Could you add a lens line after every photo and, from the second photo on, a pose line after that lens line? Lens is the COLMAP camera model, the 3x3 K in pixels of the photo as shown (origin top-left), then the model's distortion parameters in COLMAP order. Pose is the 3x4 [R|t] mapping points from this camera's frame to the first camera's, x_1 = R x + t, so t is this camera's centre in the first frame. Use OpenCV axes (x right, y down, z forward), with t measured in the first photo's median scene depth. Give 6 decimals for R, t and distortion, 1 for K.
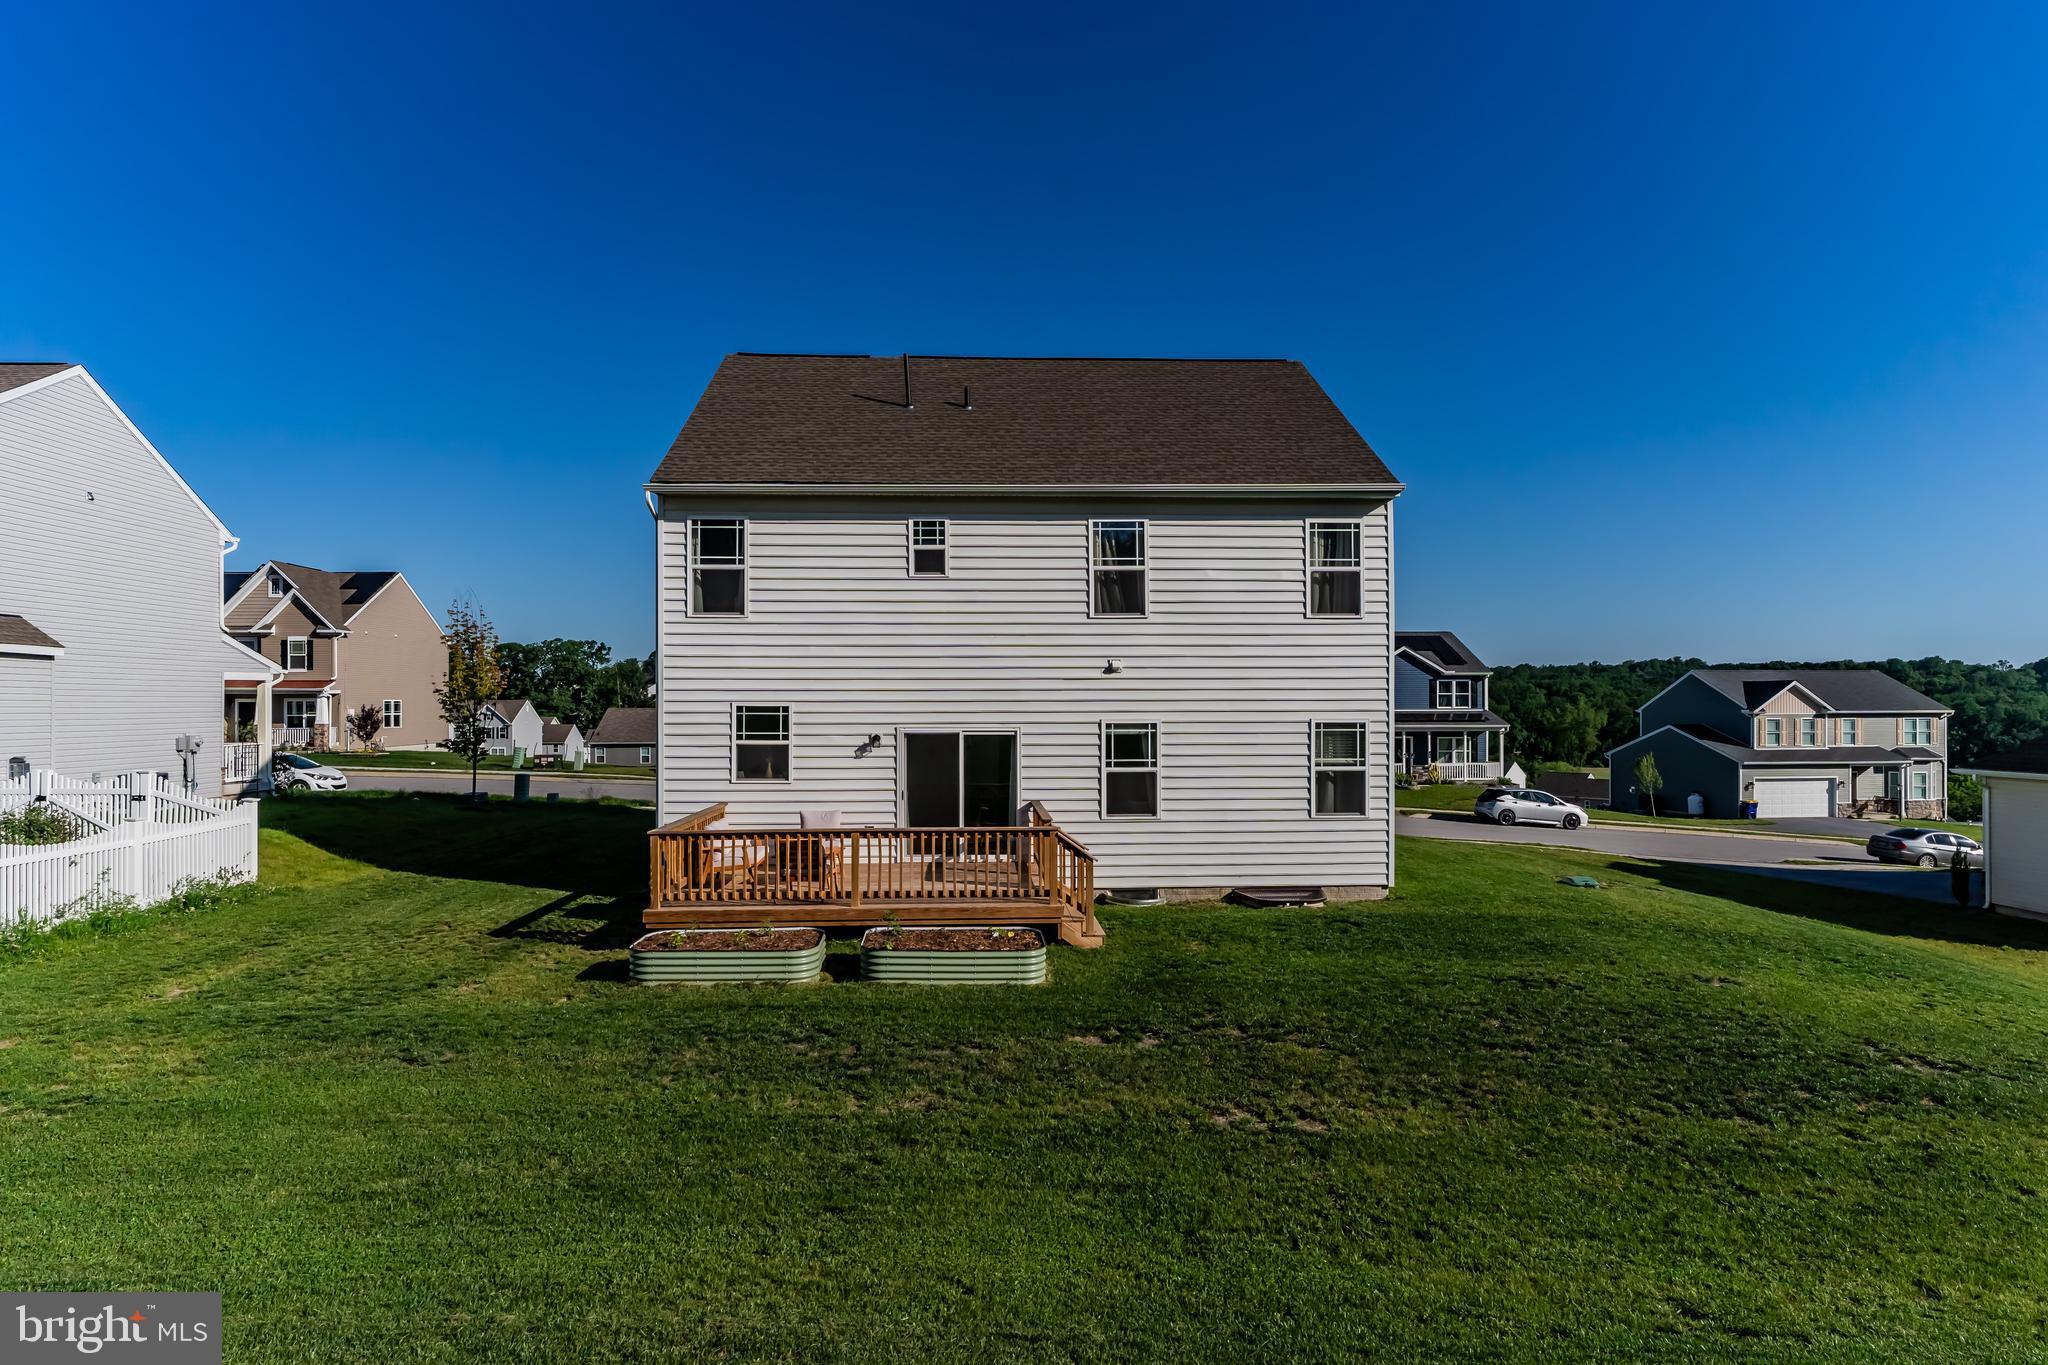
lens RADIAL K [[1280.7, 0, 1024.0], [0, 1280.7, 682.5], [0, 0, 1]] dist [-0.001477, -0.000132]
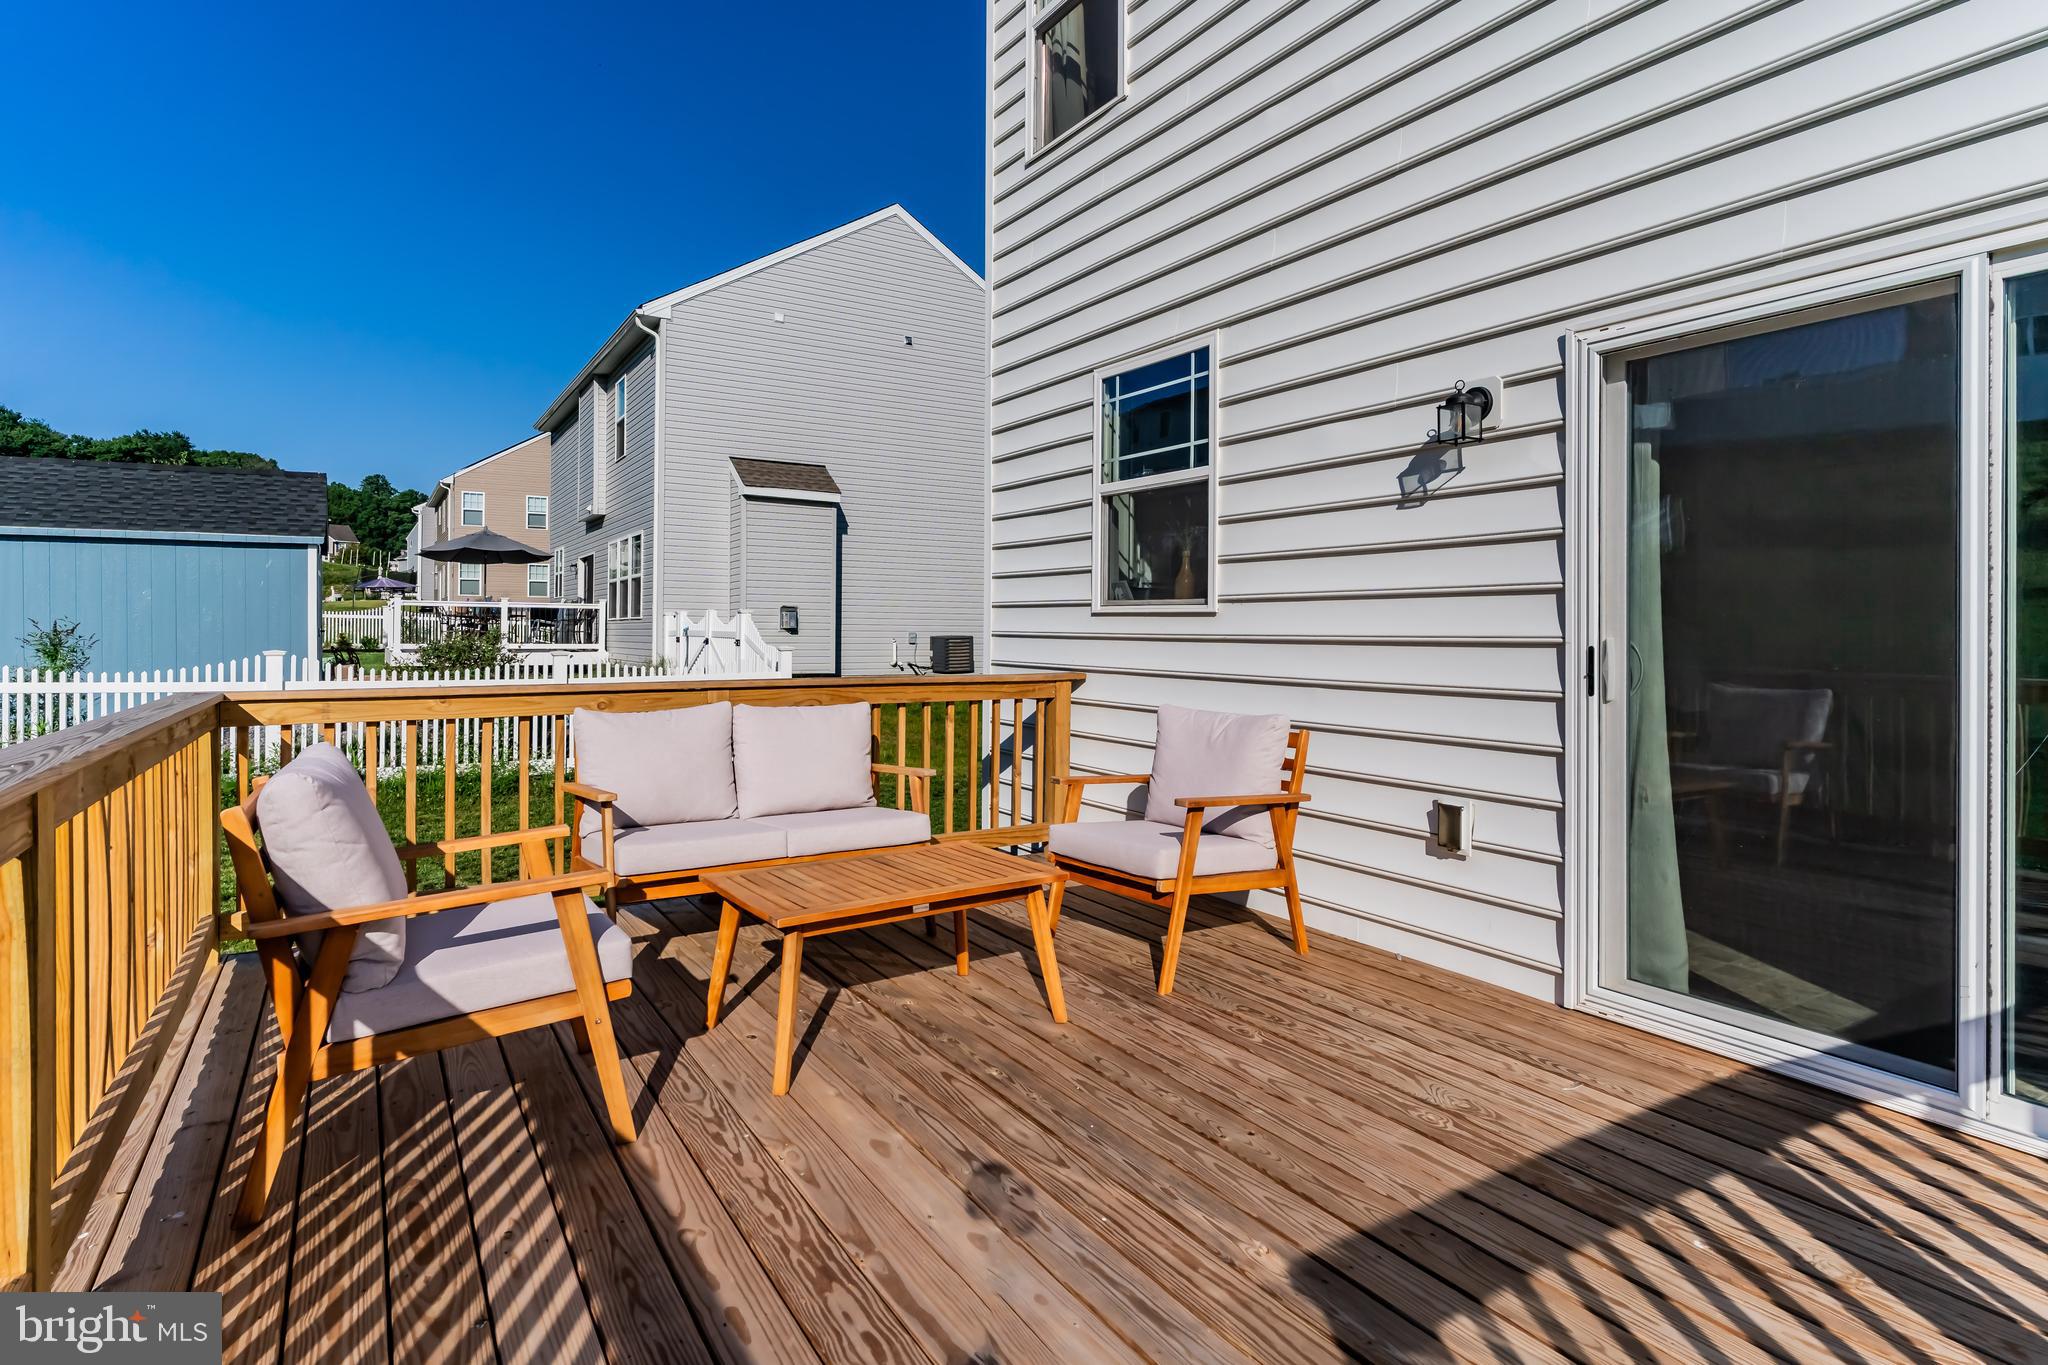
lens RADIAL K [[1067.3, 0, 1021.7], [0, 1067.3, 630.2], [0, 0, 1]] dist [0.000626, 0.000149]
pose [[0.479900, 0.002522, -0.877320, 0.007532], [-0.000356, 0.999996, 0.002680, 0.081838], [0.877323, -0.000974, 0.479899, 0.845090]]
